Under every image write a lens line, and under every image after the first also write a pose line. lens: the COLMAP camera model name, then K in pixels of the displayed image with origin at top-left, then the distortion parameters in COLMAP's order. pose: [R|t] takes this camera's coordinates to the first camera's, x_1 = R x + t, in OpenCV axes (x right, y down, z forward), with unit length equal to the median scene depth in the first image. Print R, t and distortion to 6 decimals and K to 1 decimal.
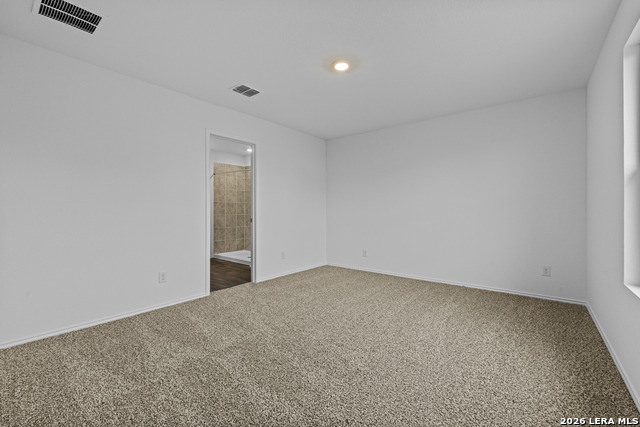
lens RADIAL K [[269.5, 0, 315.8], [0, 269.5, 207.3], [0, 0, 1]] dist [-0.001992, -0.000241]
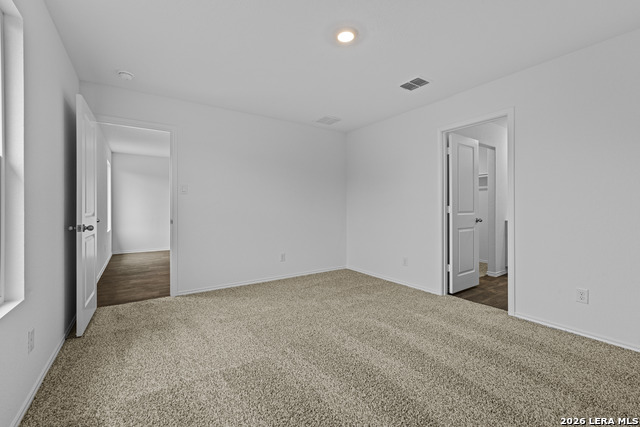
lens RADIAL K [[269.5, 0, 315.8], [0, 269.5, 207.3], [0, 0, 1]] dist [-0.001992, -0.000241]
pose [[-0.293289, -0.002210, -0.956021, 0.759152], [0.007001, 0.999966, -0.004459, 0.005109], [0.955998, -0.008001, -0.293263, 0.952825]]
